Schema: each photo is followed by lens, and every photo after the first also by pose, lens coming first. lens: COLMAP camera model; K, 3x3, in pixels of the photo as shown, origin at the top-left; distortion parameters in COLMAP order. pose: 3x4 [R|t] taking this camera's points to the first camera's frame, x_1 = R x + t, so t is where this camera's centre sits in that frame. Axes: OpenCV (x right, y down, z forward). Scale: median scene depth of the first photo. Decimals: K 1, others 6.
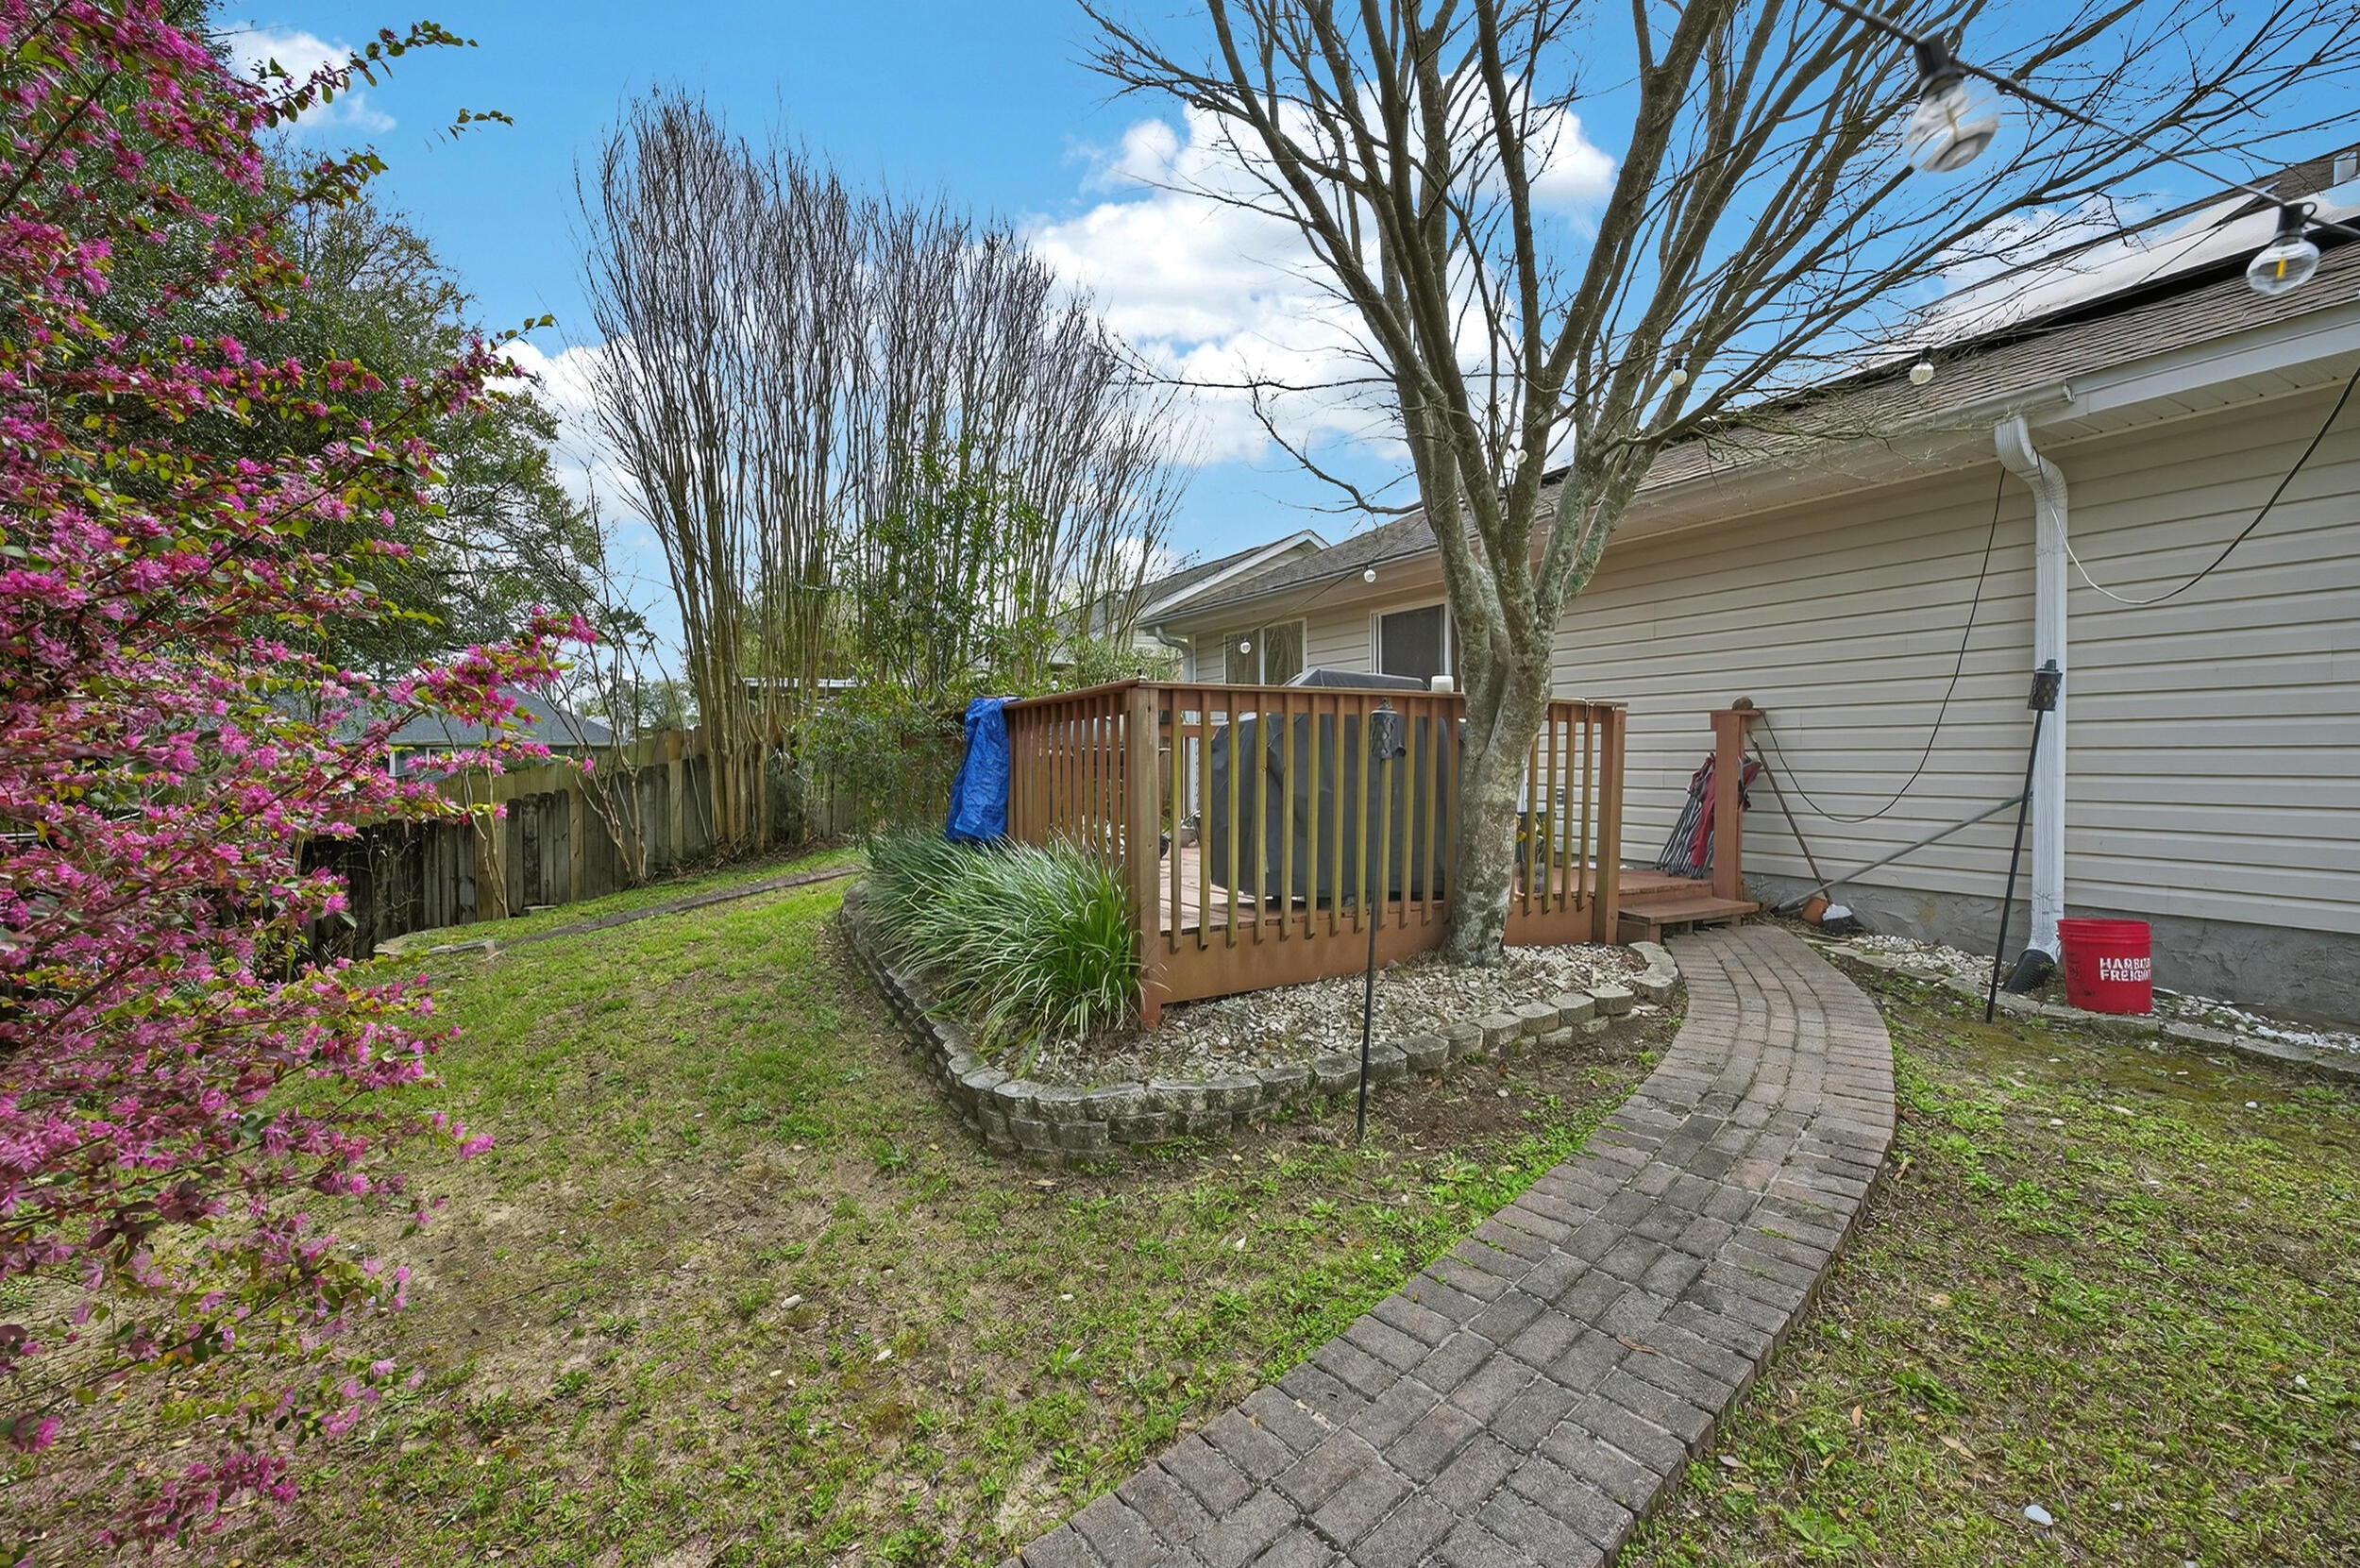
lens RADIAL K [[952.4, 0, 1179.4], [0, 952.4, 774.3], [0, 0, 1]] dist [0.000093, 0.000037]
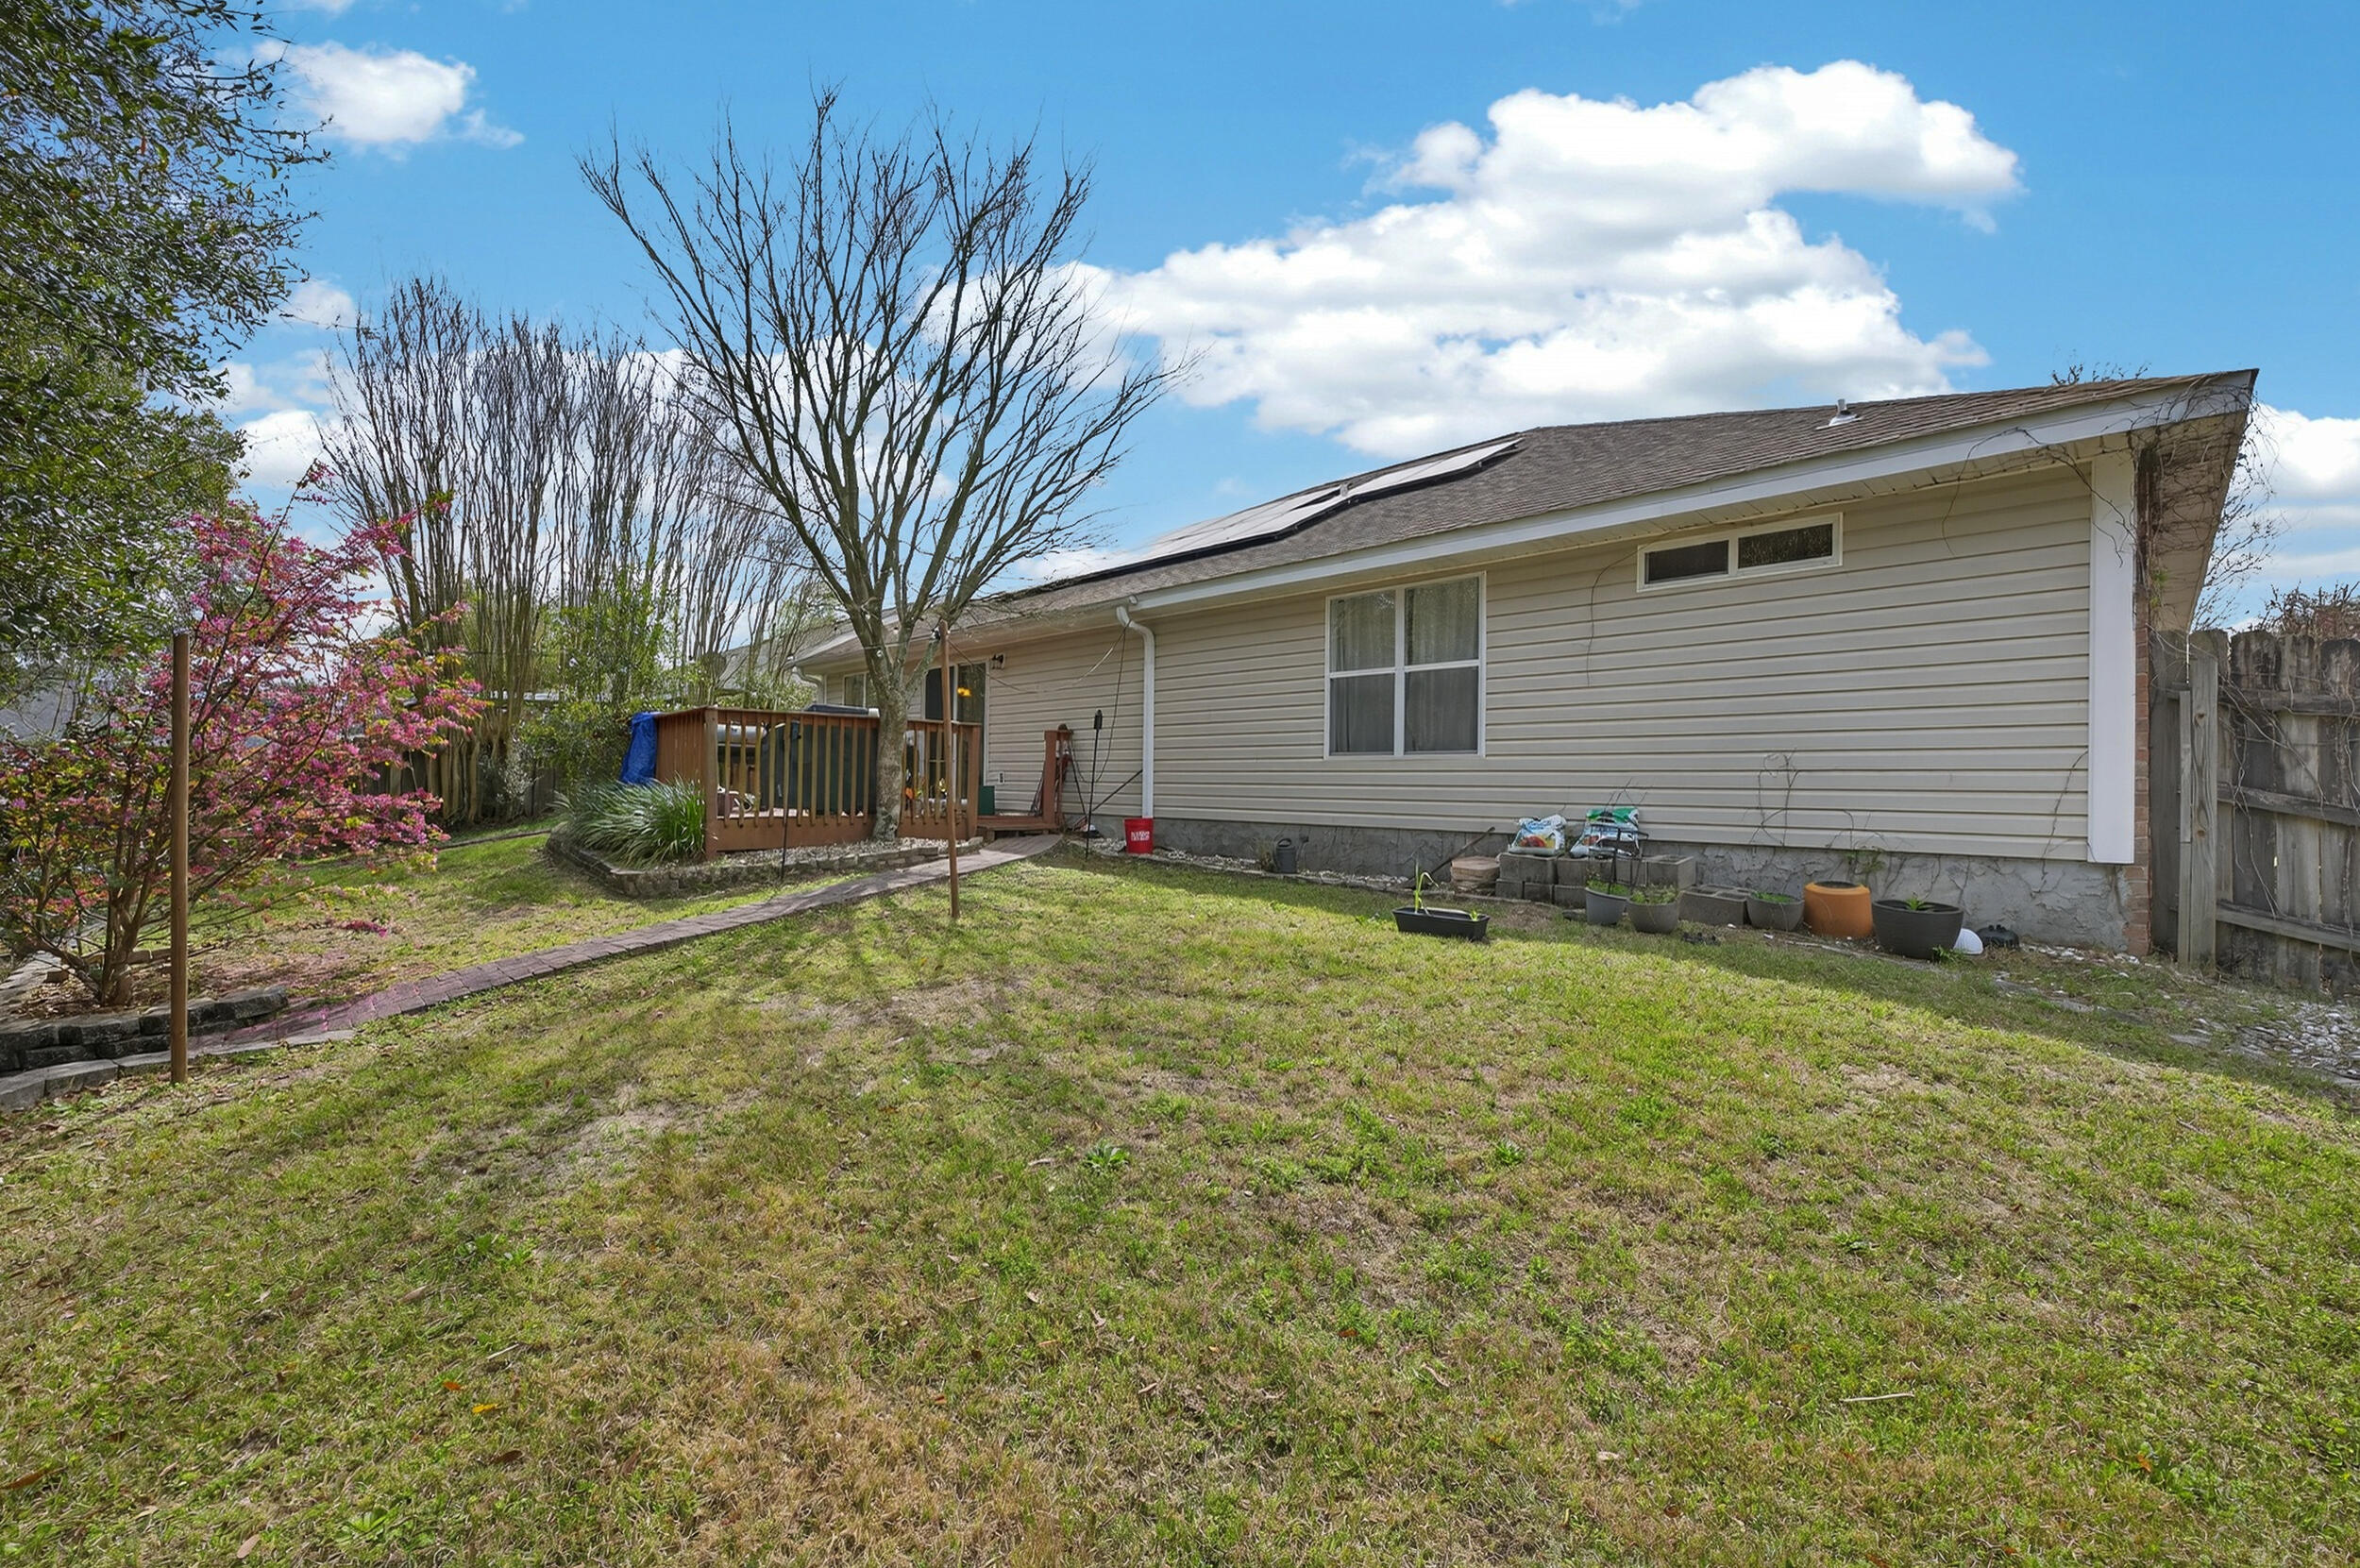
lens RADIAL K [[952.4, 0, 1179.4], [0, 952.4, 774.3], [0, 0, 1]] dist [0.000093, 0.000037]
pose [[0.966252, 0.018904, 0.256905, 0.171387], [-0.011555, 0.999481, -0.030085, 0.044365], [-0.257340, 0.026101, 0.965968, -0.541857]]
